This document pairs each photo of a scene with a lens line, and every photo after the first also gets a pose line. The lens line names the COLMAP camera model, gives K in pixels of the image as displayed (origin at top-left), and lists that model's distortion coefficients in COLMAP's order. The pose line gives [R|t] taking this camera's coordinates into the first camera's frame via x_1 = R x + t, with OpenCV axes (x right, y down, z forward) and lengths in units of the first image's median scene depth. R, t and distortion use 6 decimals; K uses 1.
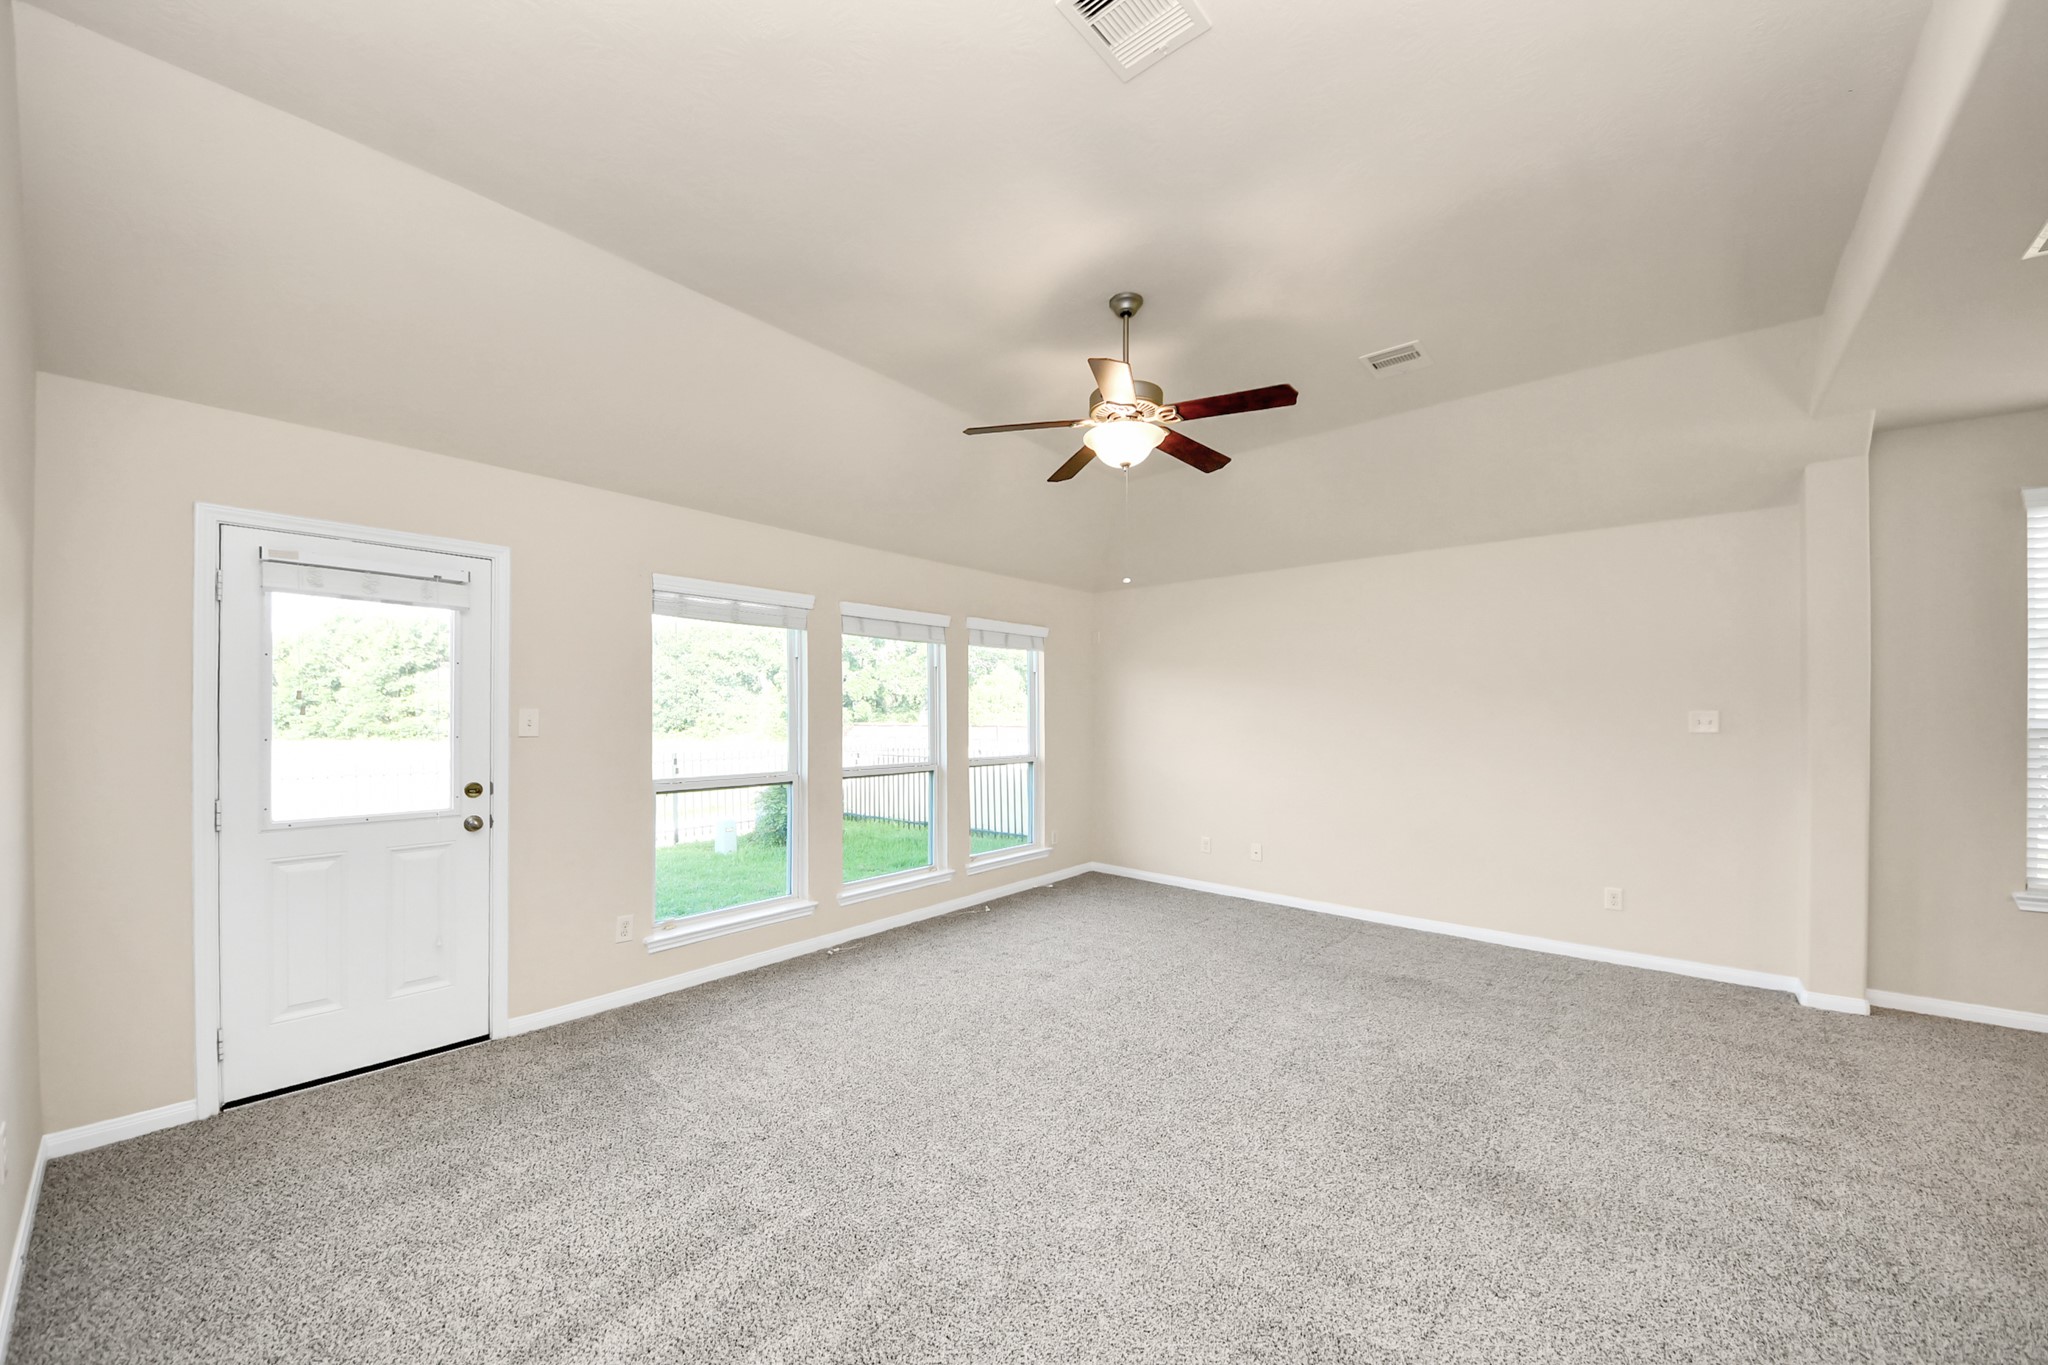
lens RADIAL K [[753.9, 0, 1018.1], [0, 753.9, 705.8], [0, 0, 1]] dist [0.014283, -0.000074]
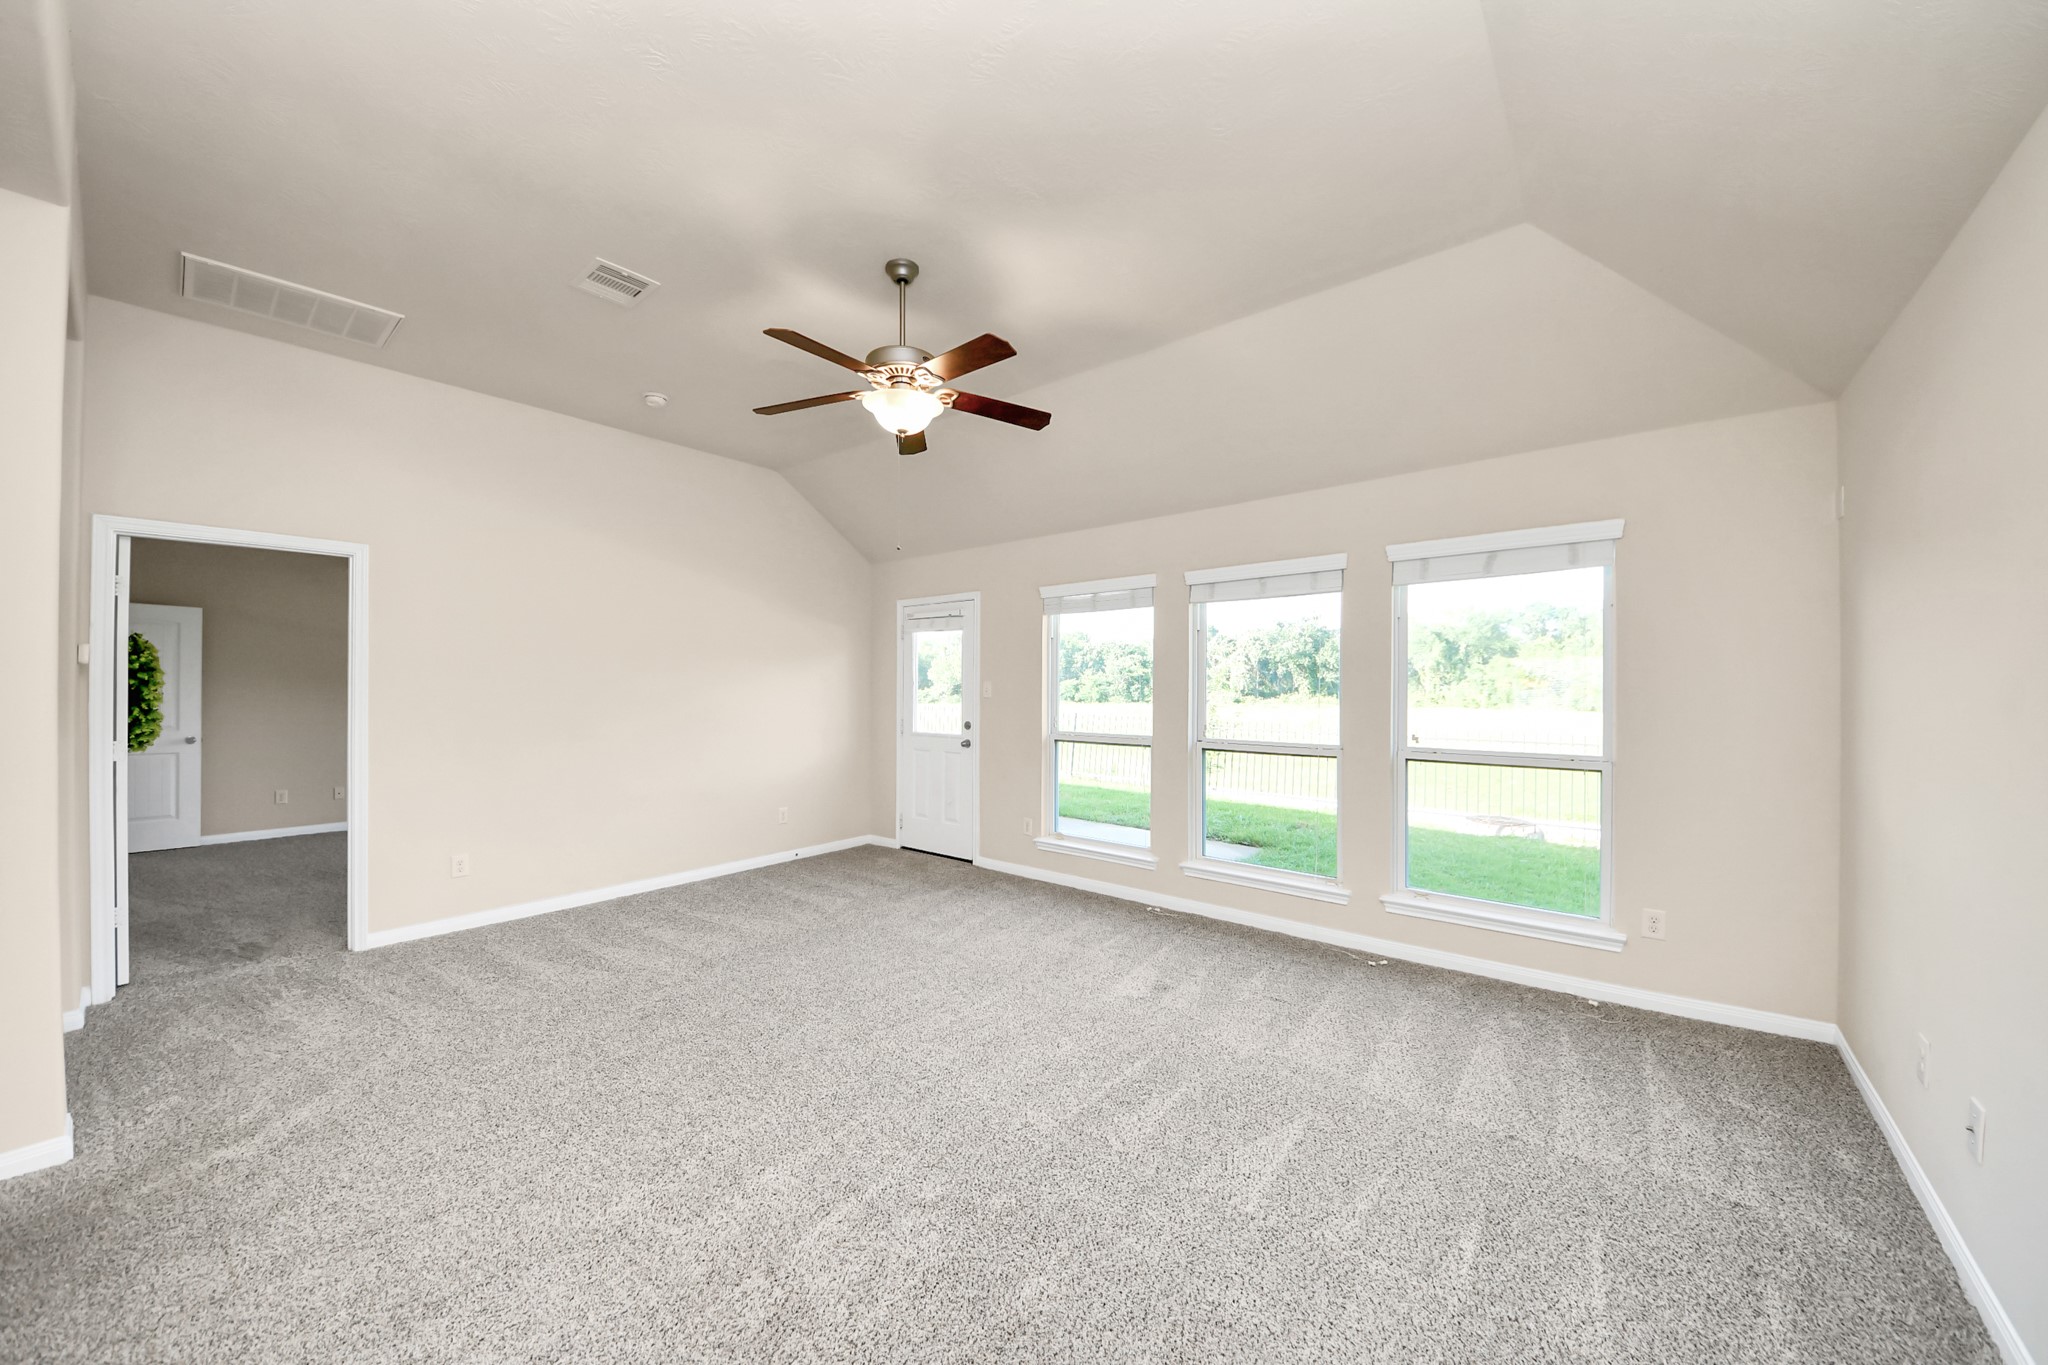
lens RADIAL K [[708.3, 0, 1024.0], [0, 708.3, 682.5], [0, 0, 1]] dist [0.019434, -0.000079]
pose [[0.020092, -0.000546, -0.999798, 0.787222], [0.015539, 0.999879, -0.000234, 0.006583], [0.999677, -0.015532, 0.020098, 0.857806]]
